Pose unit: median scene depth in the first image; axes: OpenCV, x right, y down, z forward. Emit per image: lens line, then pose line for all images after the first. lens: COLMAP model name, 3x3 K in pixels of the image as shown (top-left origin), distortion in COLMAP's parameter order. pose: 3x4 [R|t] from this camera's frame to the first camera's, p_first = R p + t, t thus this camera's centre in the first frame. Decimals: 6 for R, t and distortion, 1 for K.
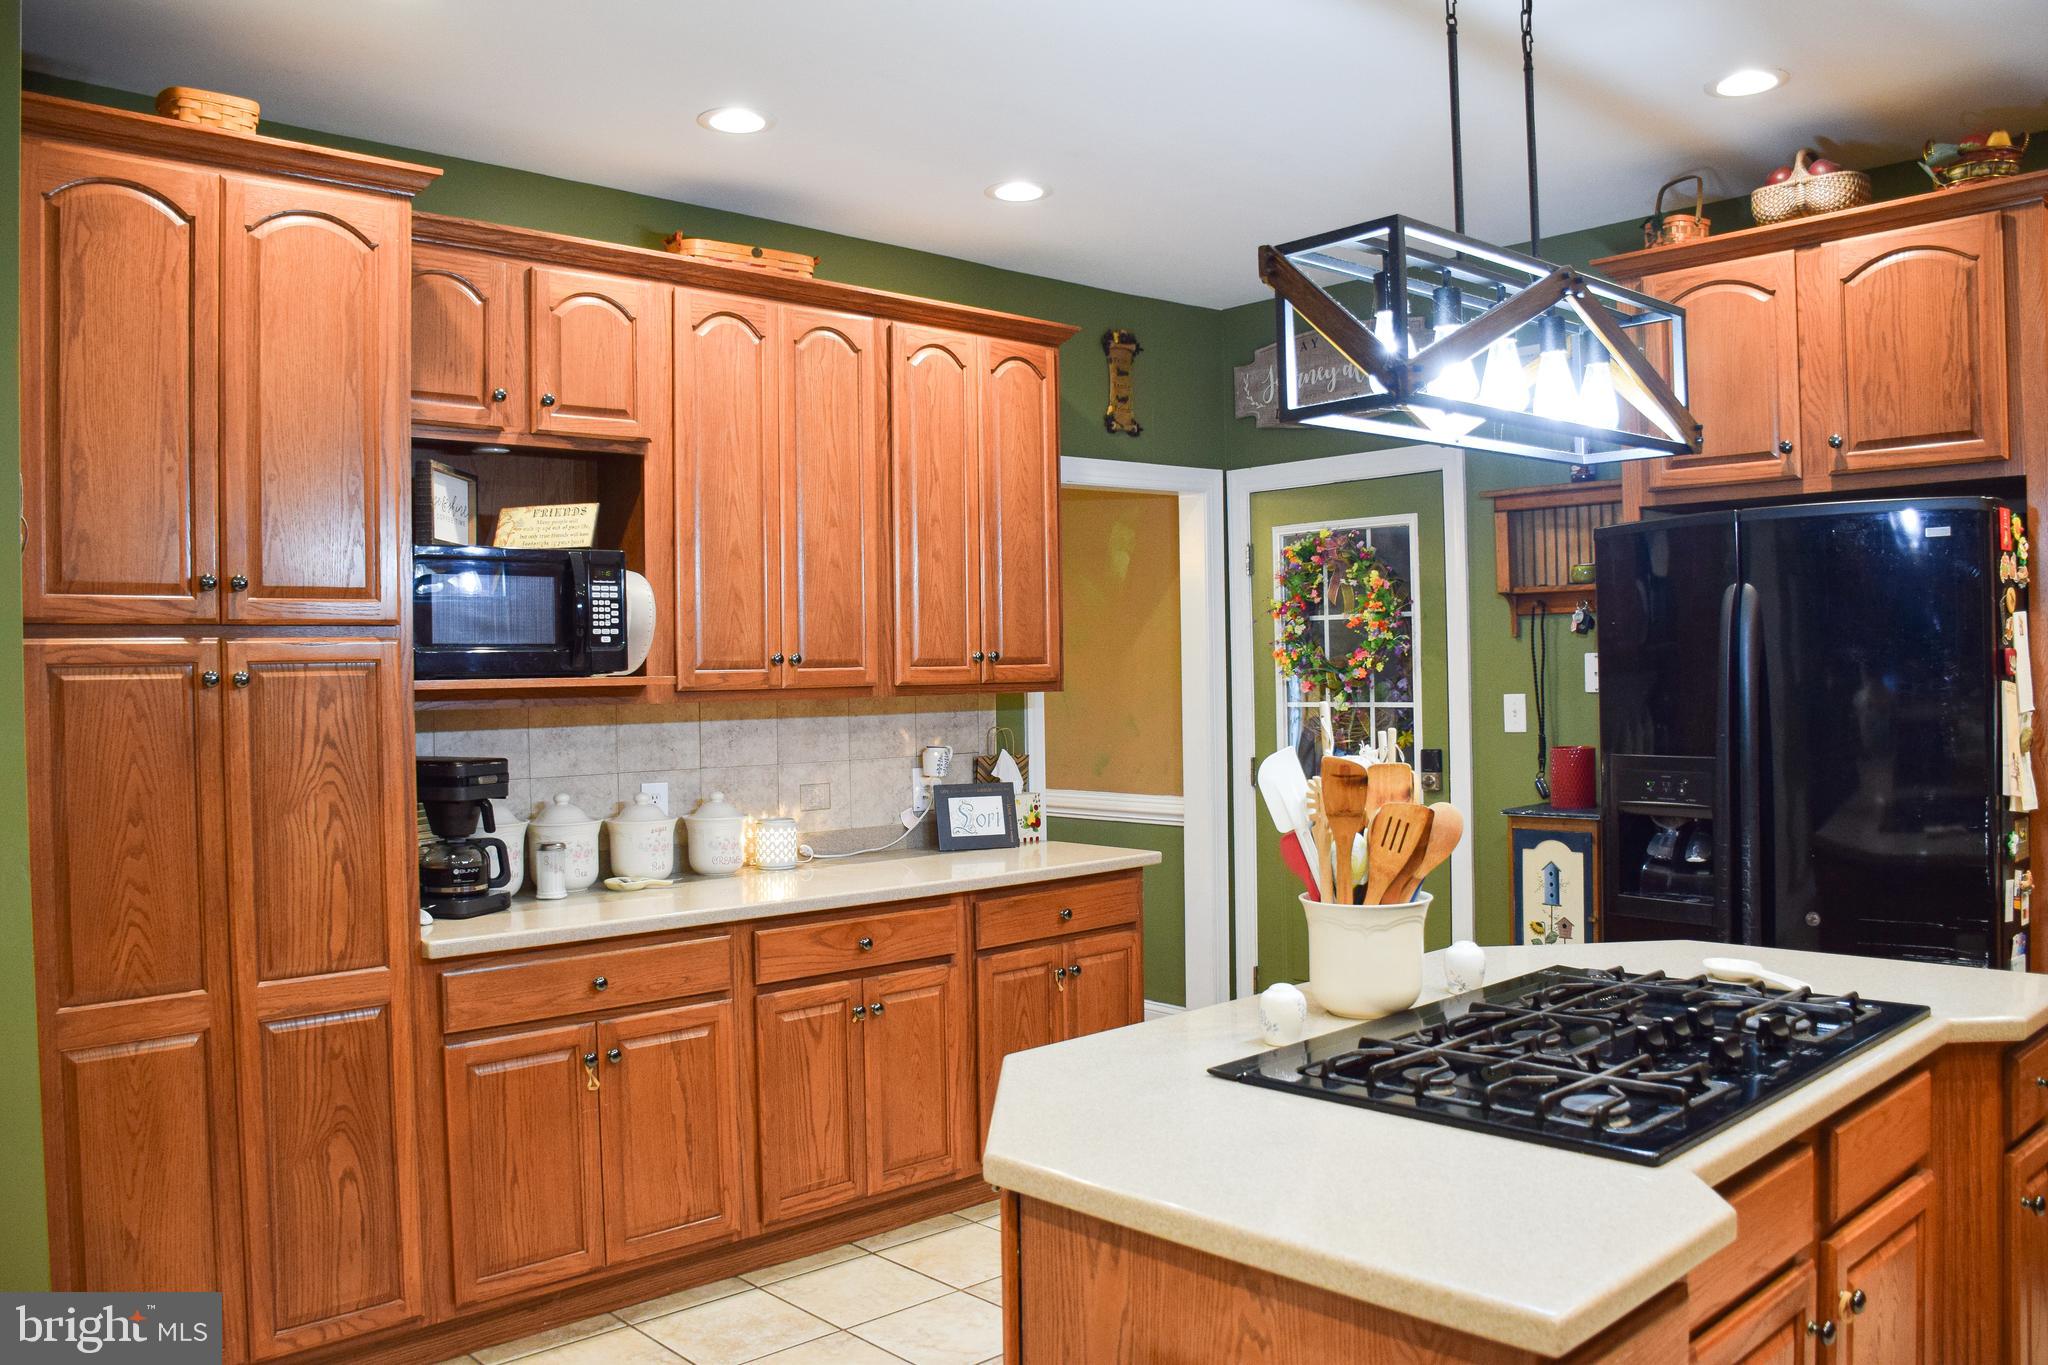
lens RADIAL K [[1593.9, 0, 1024.0], [0, 1593.9, 682.5], [0, 0, 1]] dist [-0.150604, 0.102424]
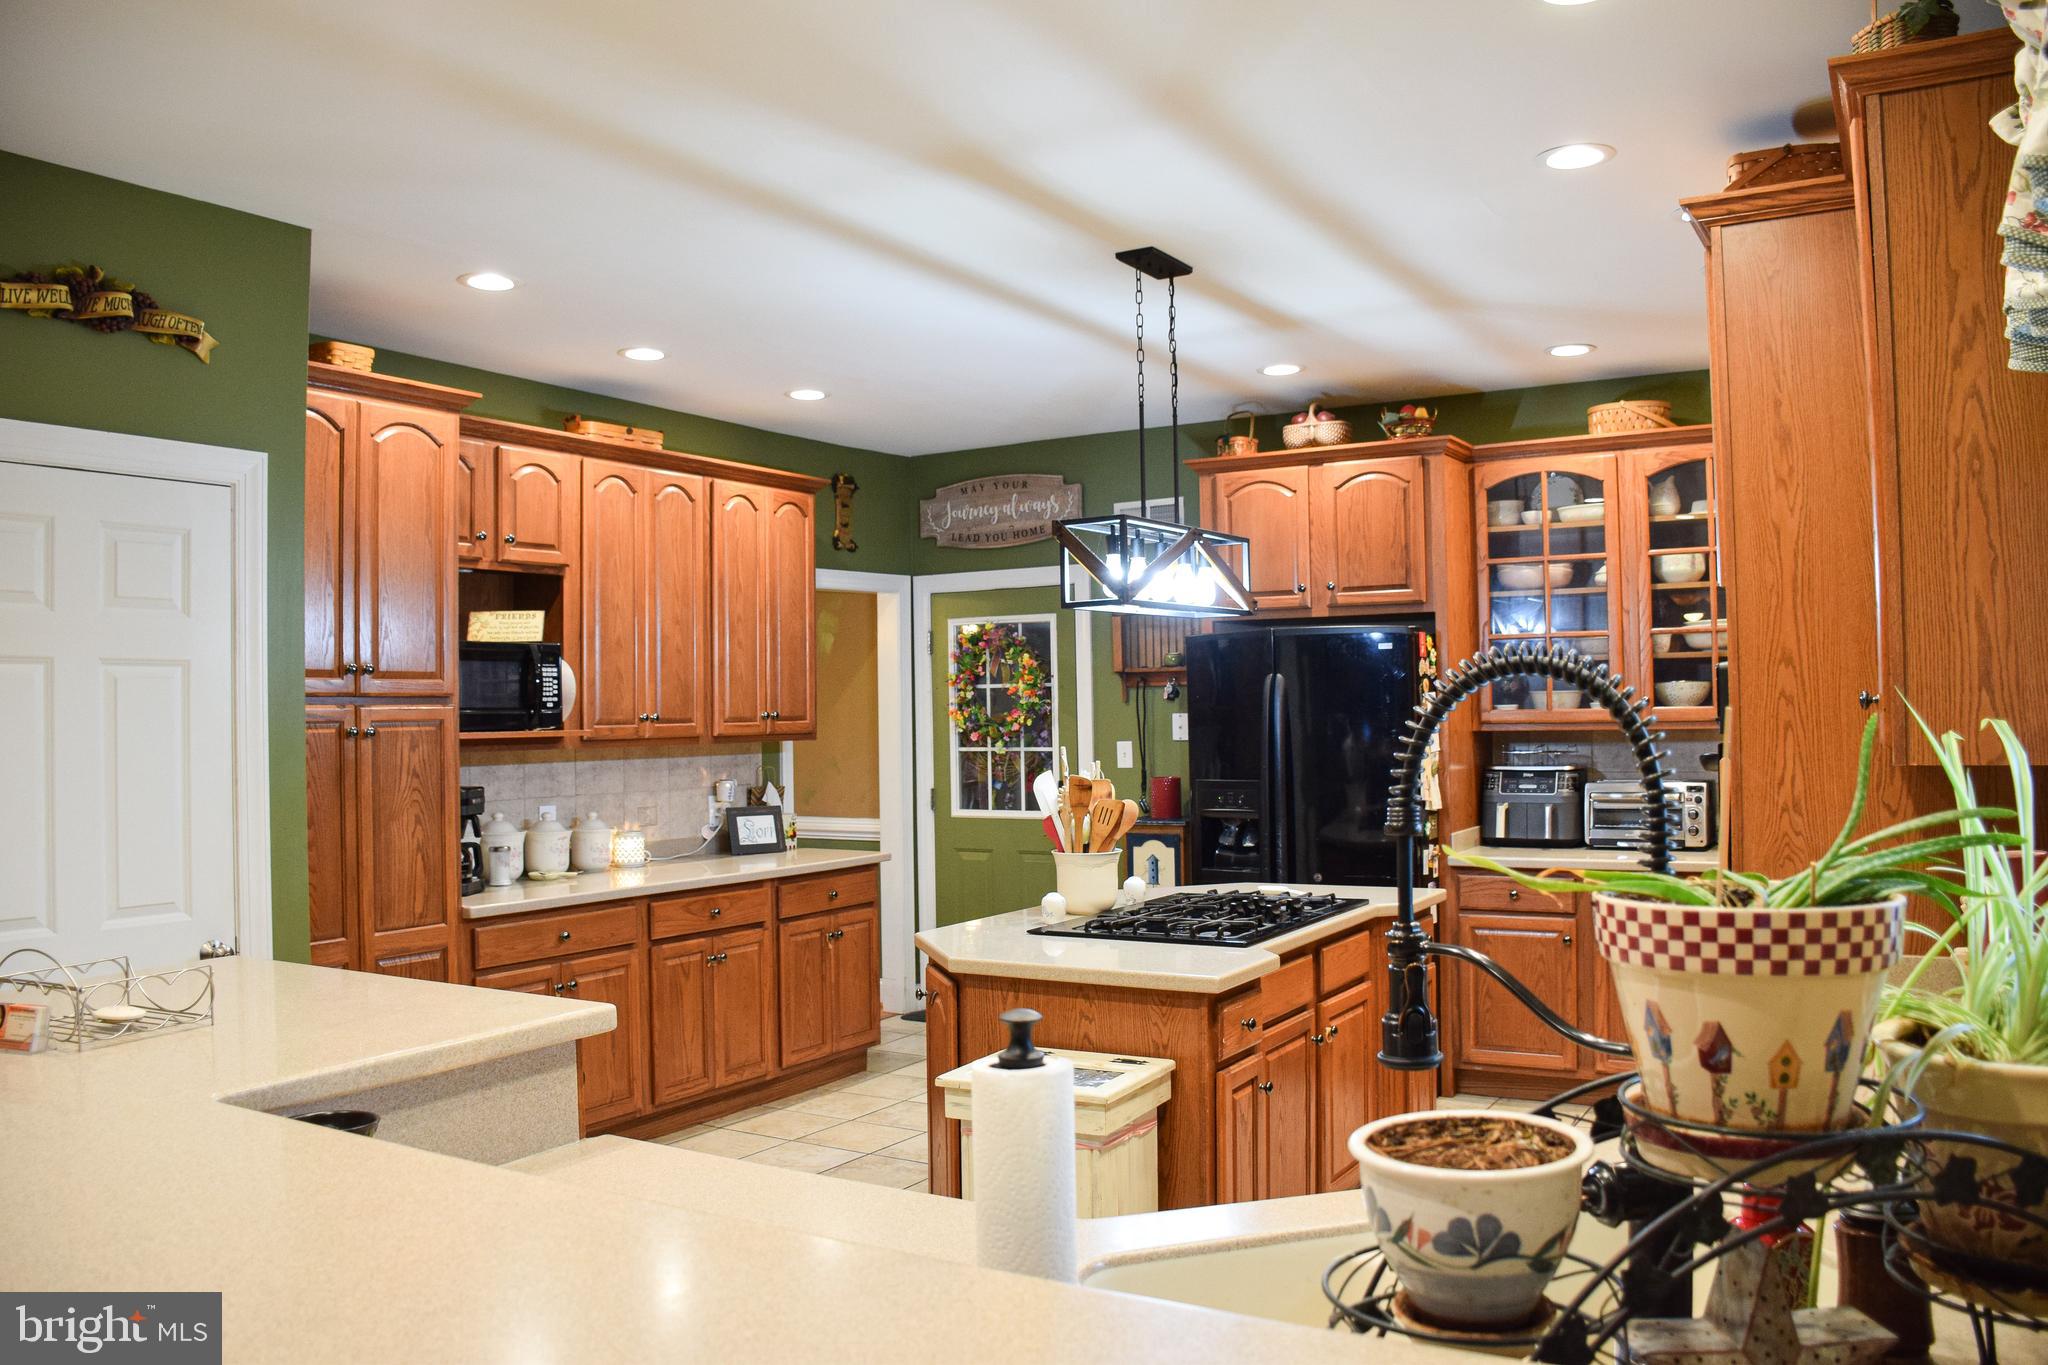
lens RADIAL K [[1593.9, 0, 1024.0], [0, 1593.9, 682.5], [0, 0, 1]] dist [-0.150604, 0.102424]
pose [[0.961041, 0.008363, 0.276279, -0.220694], [-0.000260, 0.999569, -0.029353, -0.004678], [-0.276406, 0.028138, 0.960629, -0.464622]]
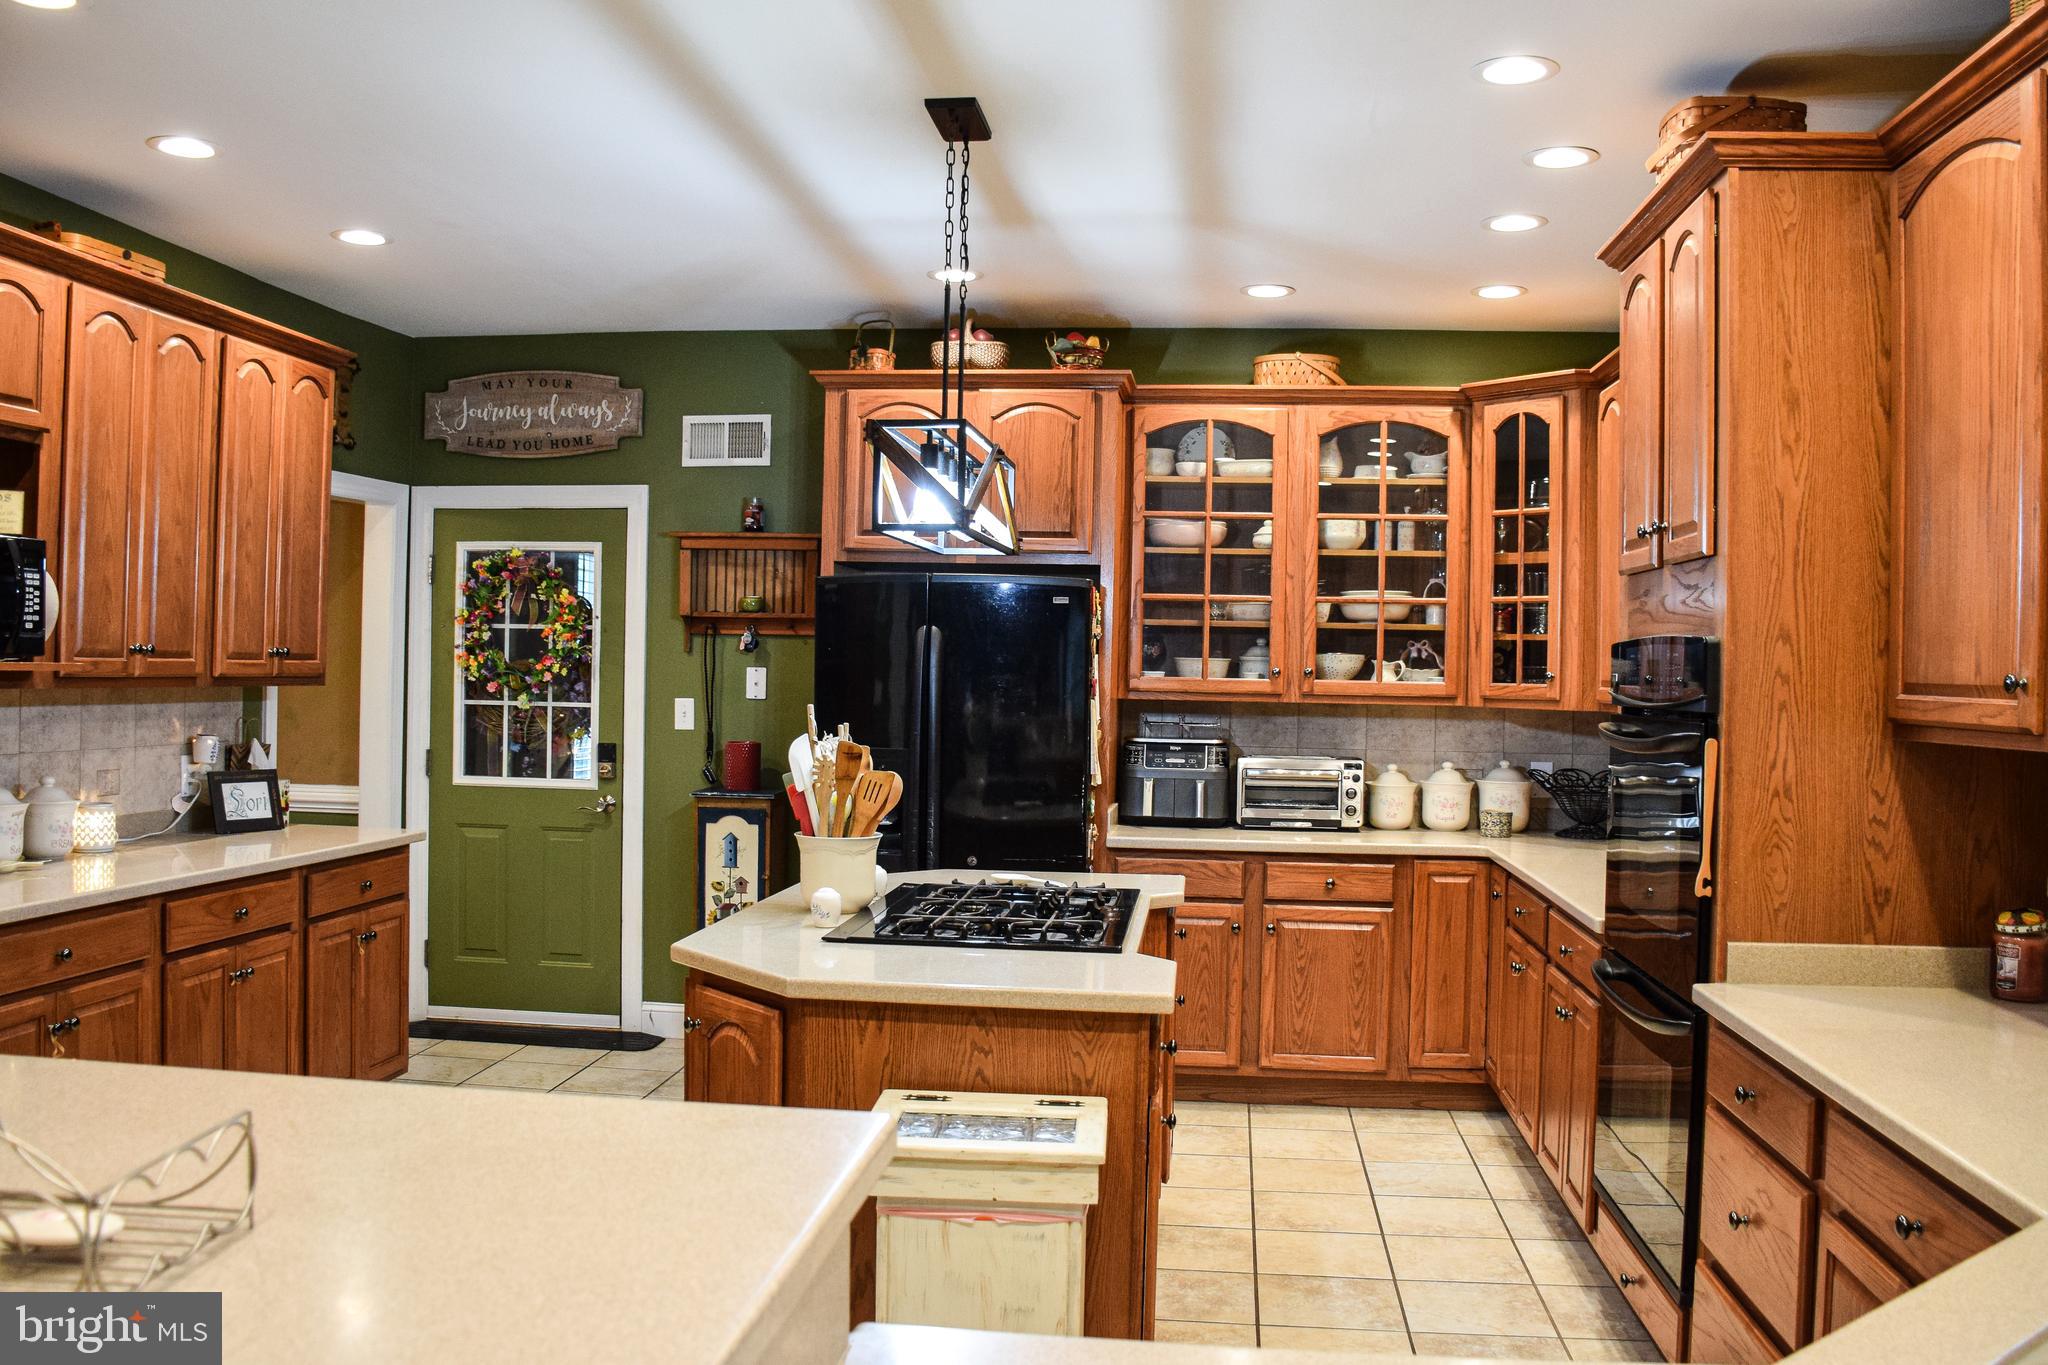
lens RADIAL K [[1694.6, 0, 1016.4], [0, 1694.6, 683.0], [0, 0, 1]] dist [-0.155523, 0.119284]
pose [[0.761513, 0.029538, 0.647477, -0.412007], [-0.029854, 0.999499, -0.010485, 0.001768], [-0.647462, -0.011345, 0.762013, -0.198847]]
